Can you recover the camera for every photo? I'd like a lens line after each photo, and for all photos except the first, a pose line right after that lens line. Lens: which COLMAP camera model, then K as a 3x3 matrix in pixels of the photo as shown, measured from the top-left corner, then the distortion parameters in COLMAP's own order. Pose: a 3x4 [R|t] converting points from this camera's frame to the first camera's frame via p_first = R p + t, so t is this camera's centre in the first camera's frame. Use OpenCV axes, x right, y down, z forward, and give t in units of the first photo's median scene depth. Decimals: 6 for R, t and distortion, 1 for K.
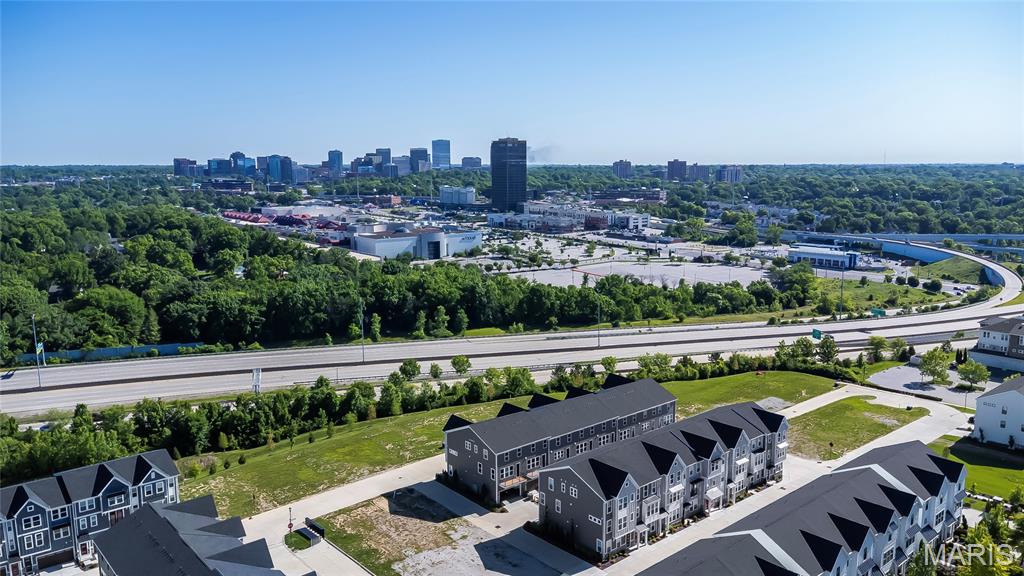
lens RADIAL K [[775.8, 0, 509.8], [0, 775.8, 282.6], [0, 0, 1]] dist [0.041354, -0.055292]
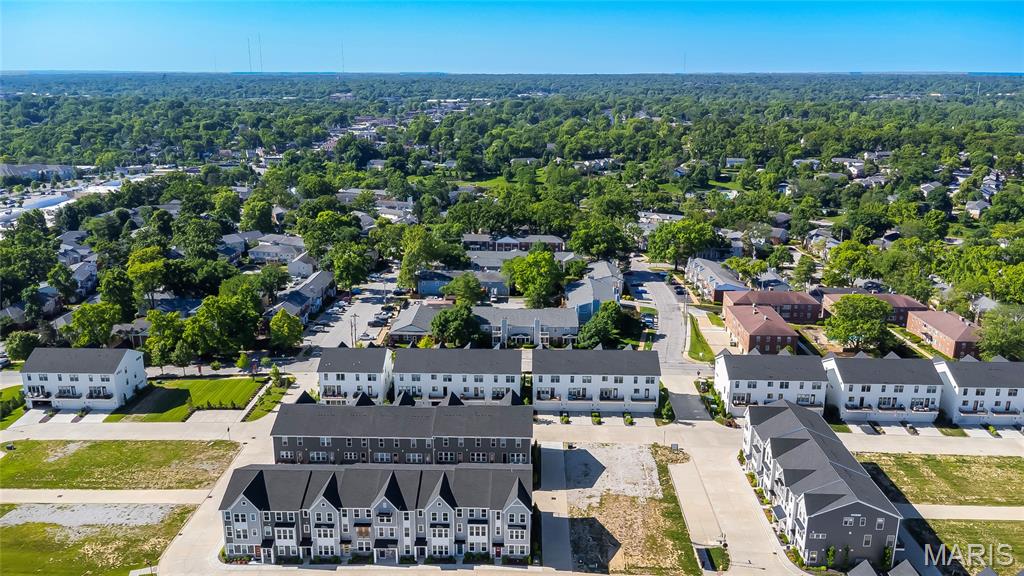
lens RADIAL K [[775.8, 0, 509.8], [0, 775.8, 282.6], [0, 0, 1]] dist [0.041354, -0.055292]
pose [[-0.740484, -0.175064, 0.648873, -0.578625], [0.101943, 0.925049, 0.365912, -0.359148], [-0.664297, 0.337100, -0.667138, 1.499523]]
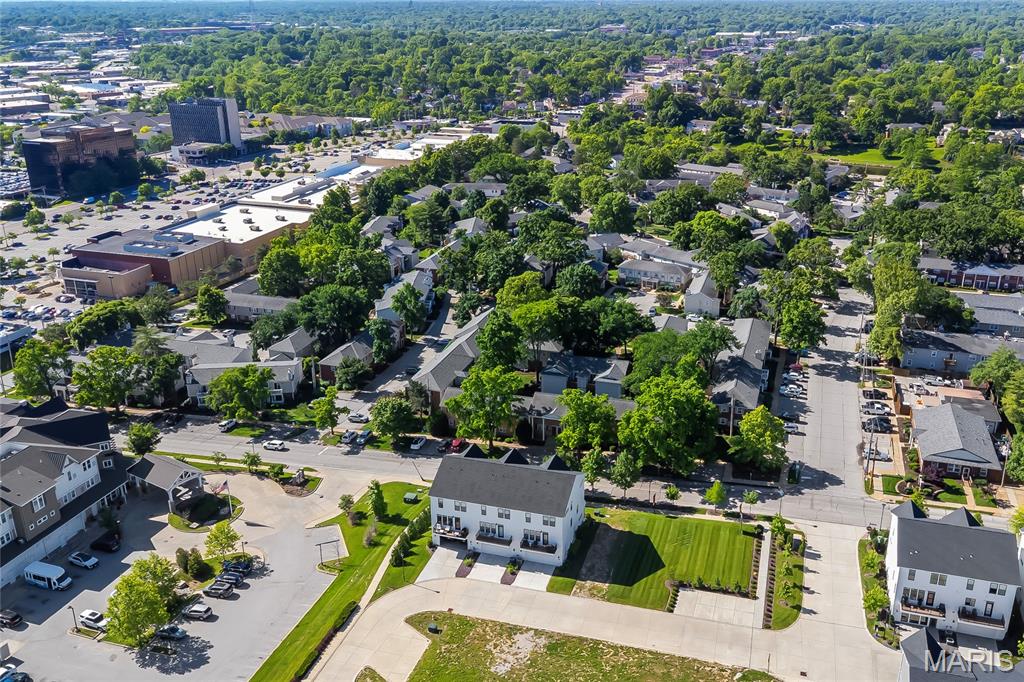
lens RADIAL K [[897.7, 0, 536.0], [0, 897.7, 339.3], [0, 0, 1]] dist [0.017432, -0.009295]
pose [[-0.536904, -0.298034, 0.789246, 0.004817], [0.132295, 0.894204, 0.427665, -0.403722], [-0.833206, 0.334028, -0.440673, 1.511172]]
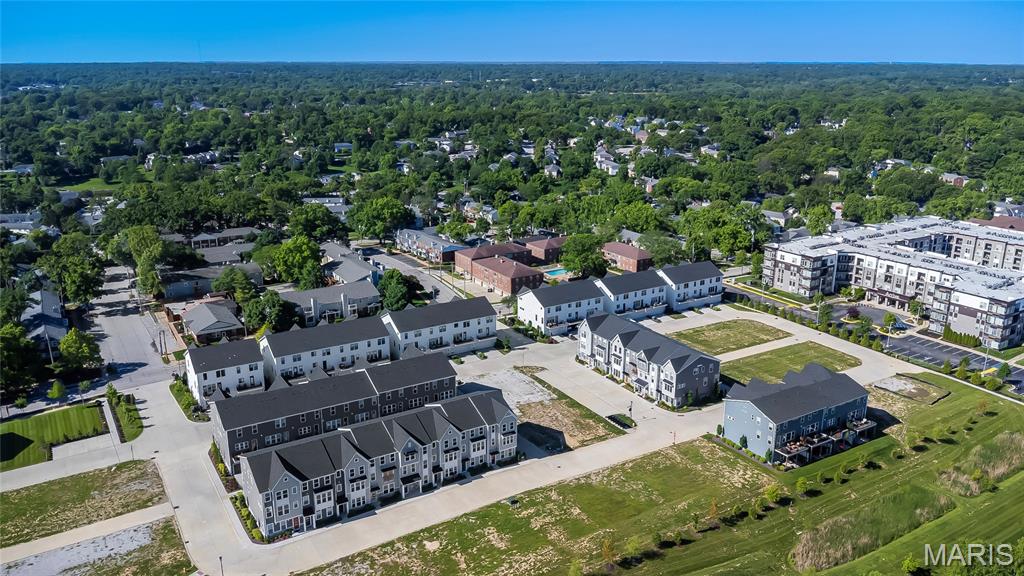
lens RADIAL K [[775.8, 0, 509.8], [0, 775.8, 282.6], [0, 0, 1]] dist [0.041354, -0.055292]
pose [[-0.988426, -0.037664, 0.146955, -0.222852], [0.027091, 0.909298, 0.415264, -0.419039], [-0.149266, 0.414439, -0.897753, 1.874258]]
